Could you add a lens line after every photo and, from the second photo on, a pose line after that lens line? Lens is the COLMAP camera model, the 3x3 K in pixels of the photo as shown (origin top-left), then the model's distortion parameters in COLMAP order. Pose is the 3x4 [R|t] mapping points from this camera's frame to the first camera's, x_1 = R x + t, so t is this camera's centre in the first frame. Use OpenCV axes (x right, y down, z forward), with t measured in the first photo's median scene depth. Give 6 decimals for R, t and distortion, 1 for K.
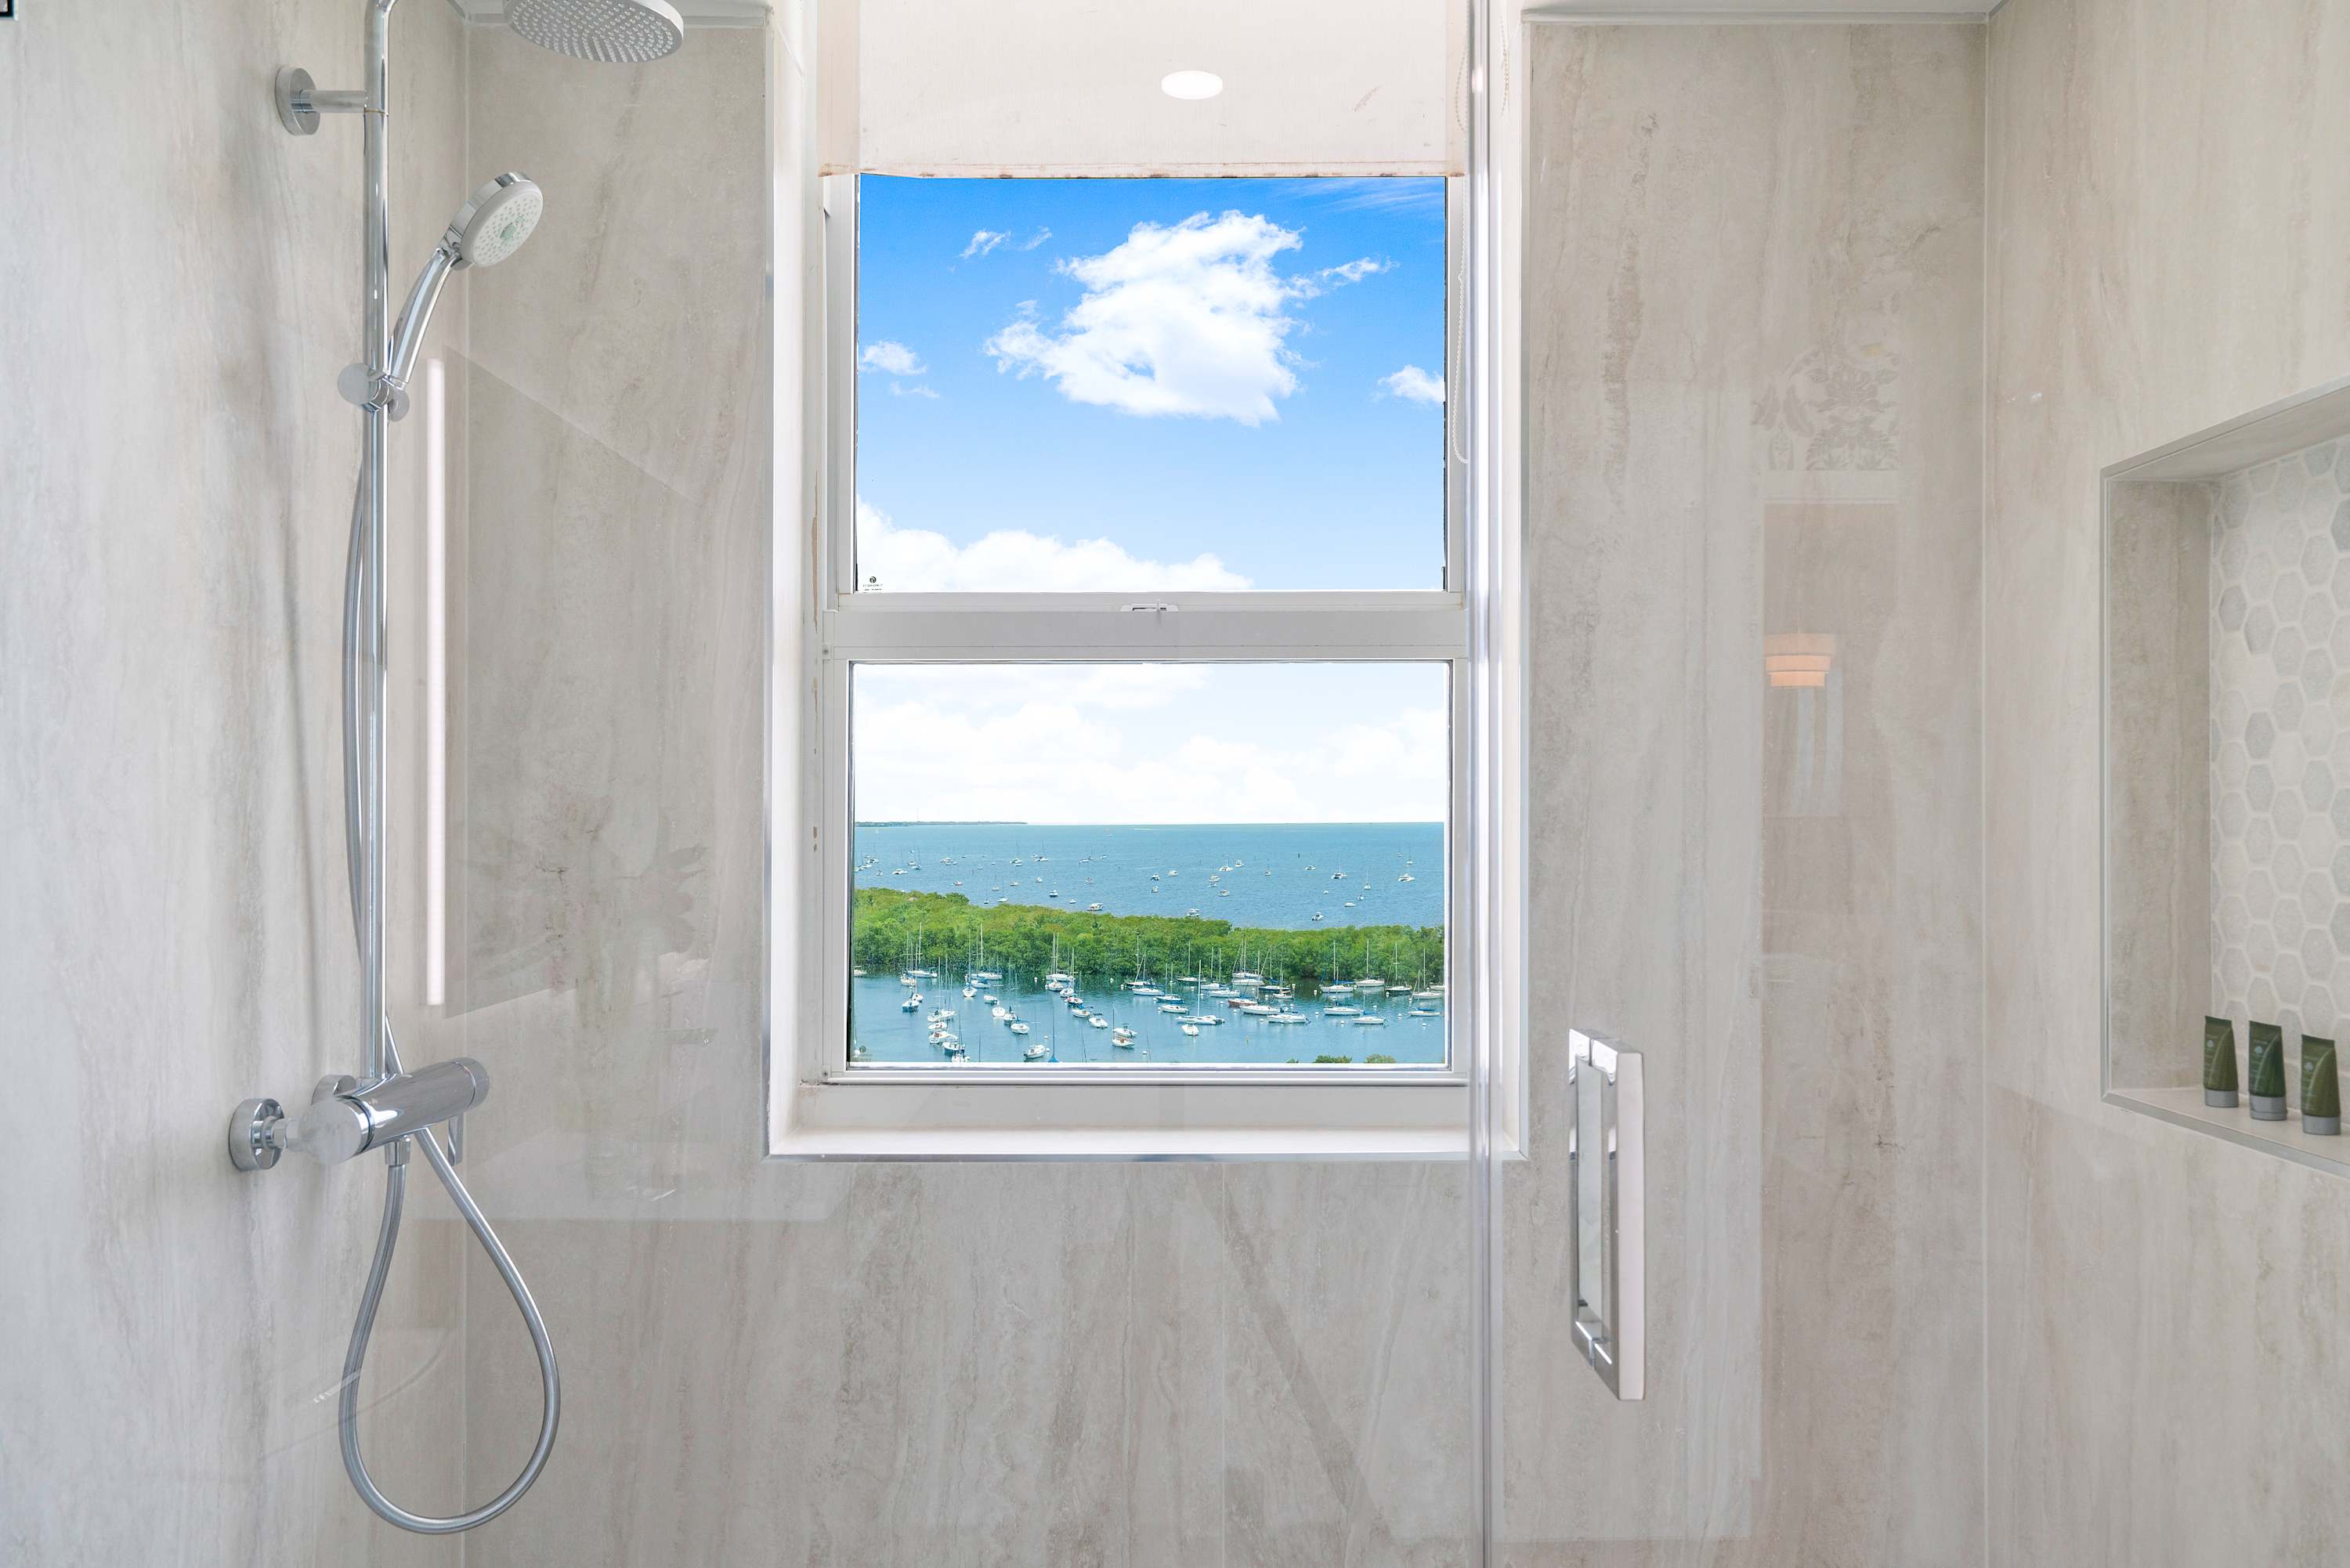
lens RADIAL K [[1821.9, 0, 1173.8], [0, 1821.9, 800.6], [0, 0, 1]] dist [0.003605, -0.000870]
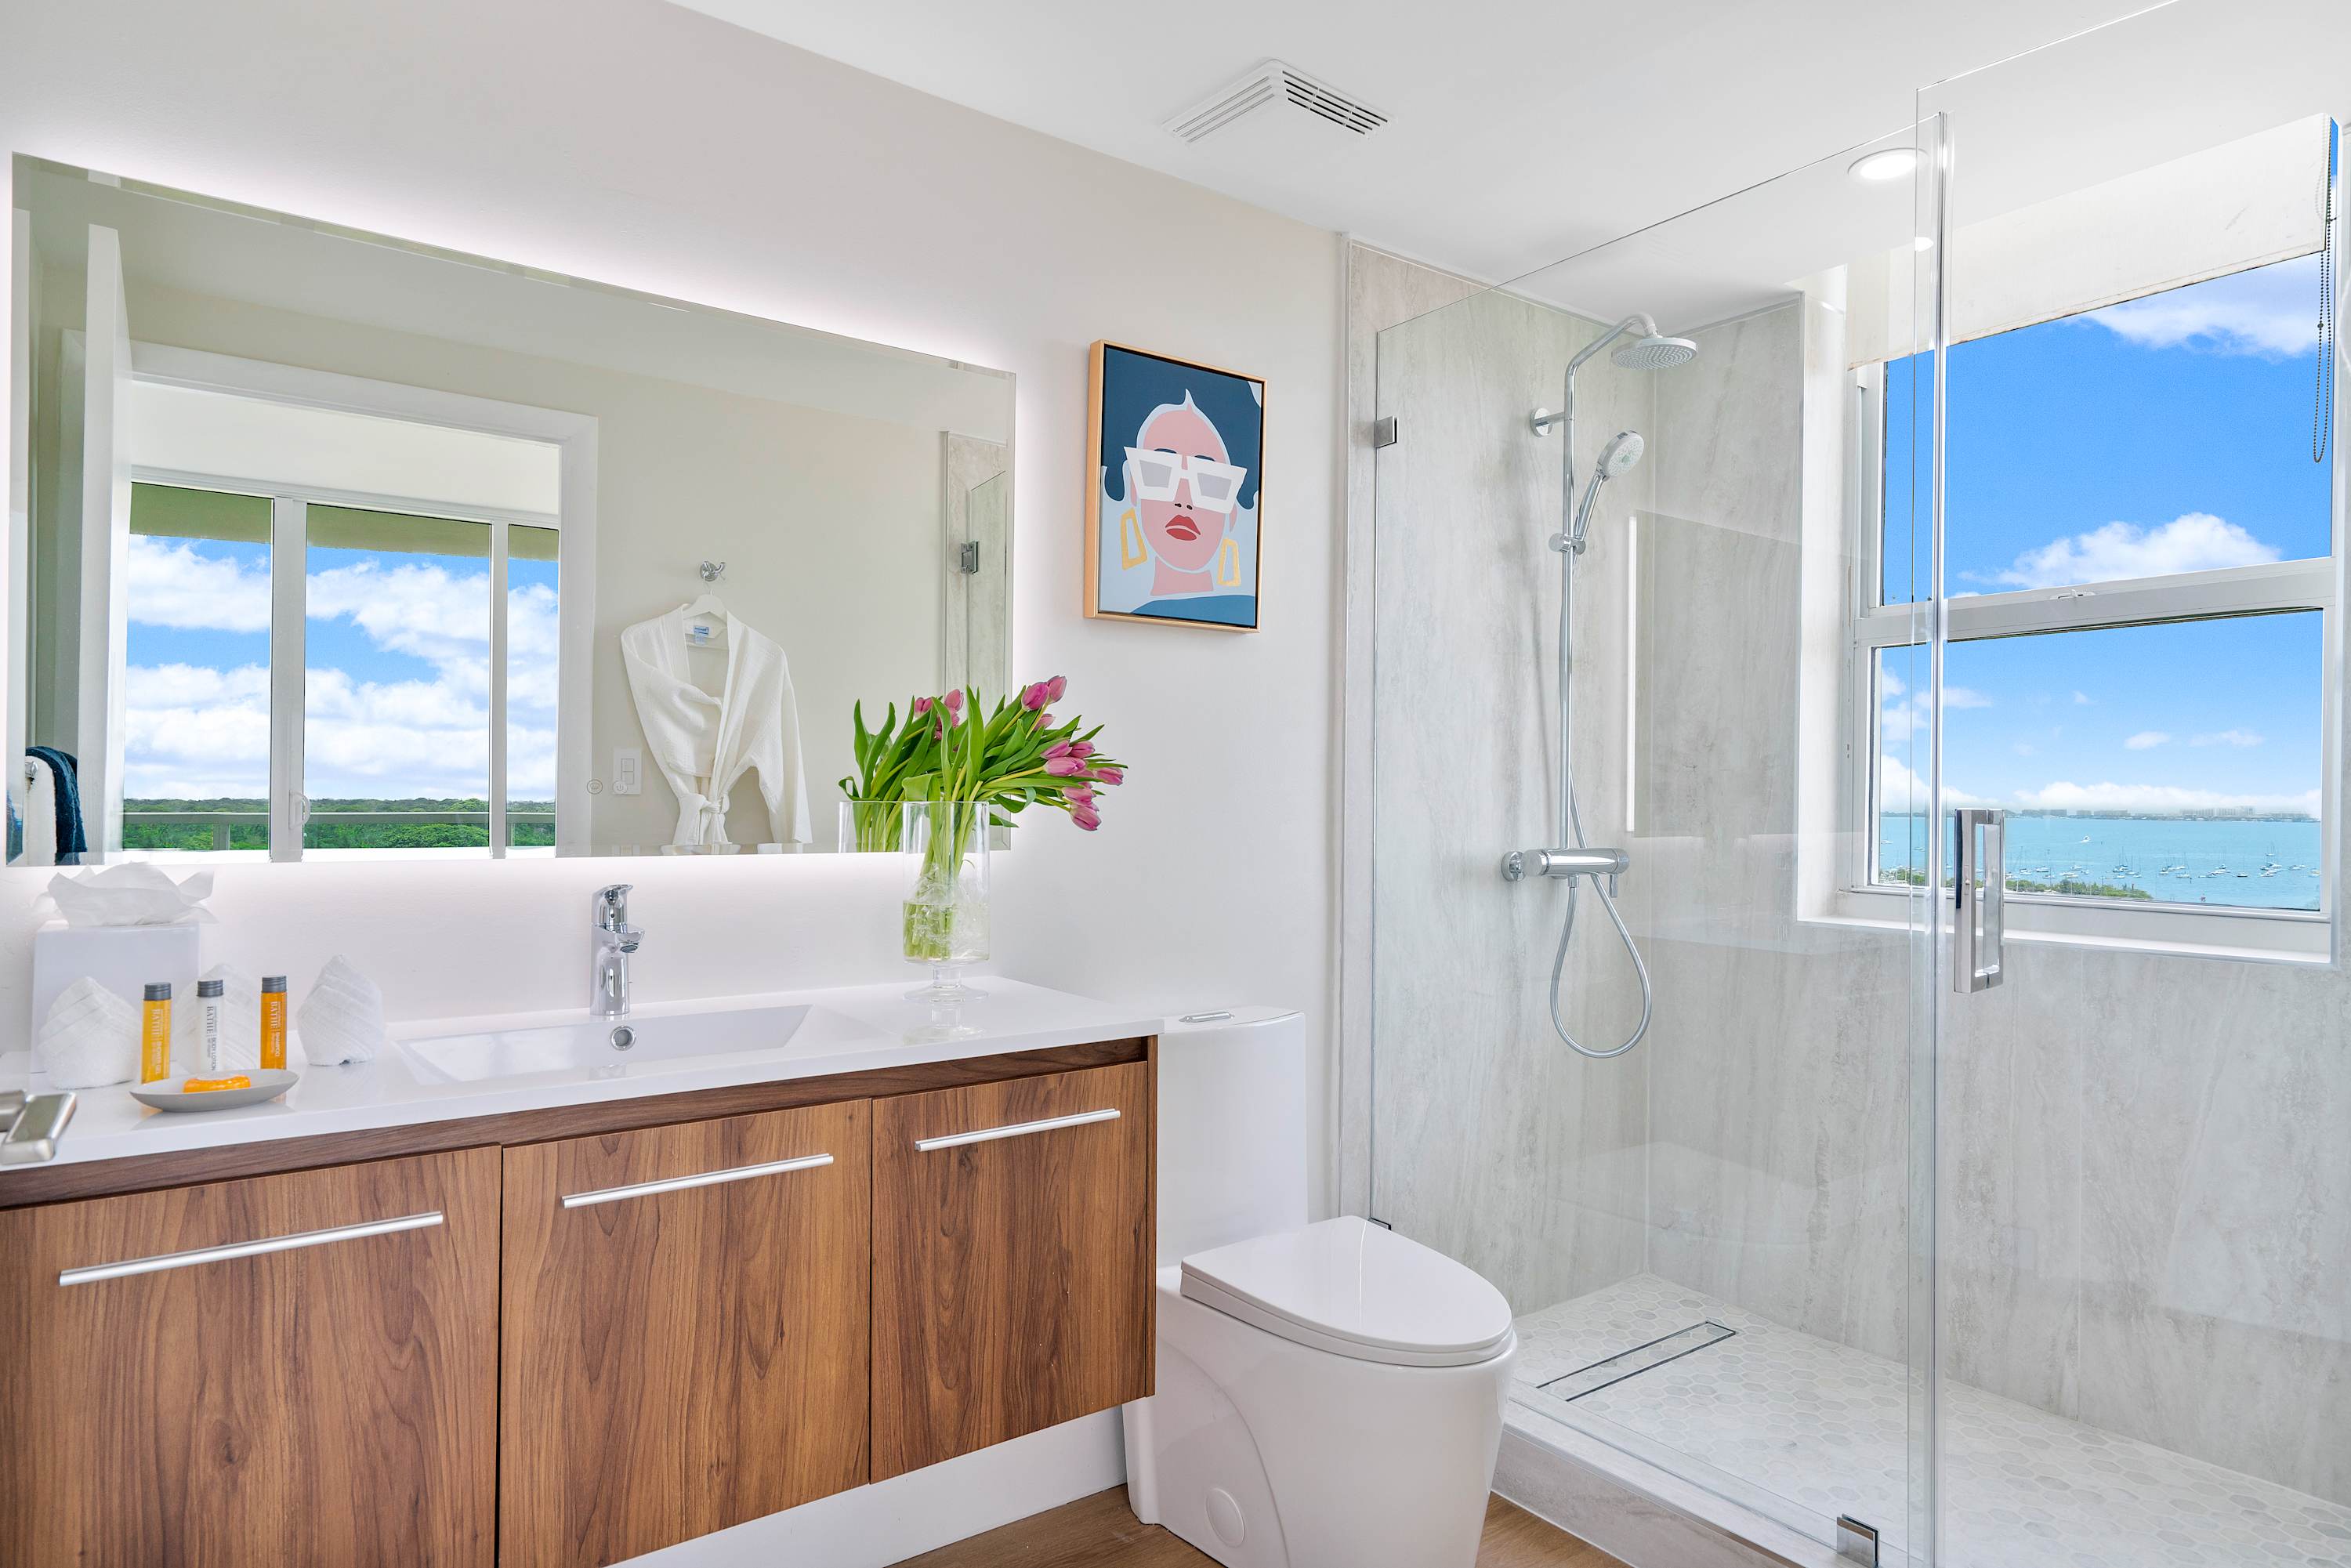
lens RADIAL K [[1317.2, 0, 1175.5], [0, 1317.2, 784.0], [0, 0, 1]] dist [0.004084, 0.001315]
pose [[0.599031, -0.000897, -0.800725, 0.467066], [-0.004482, 0.999980, -0.004473, 0.066422], [0.800713, 0.006269, 0.599015, -0.292745]]
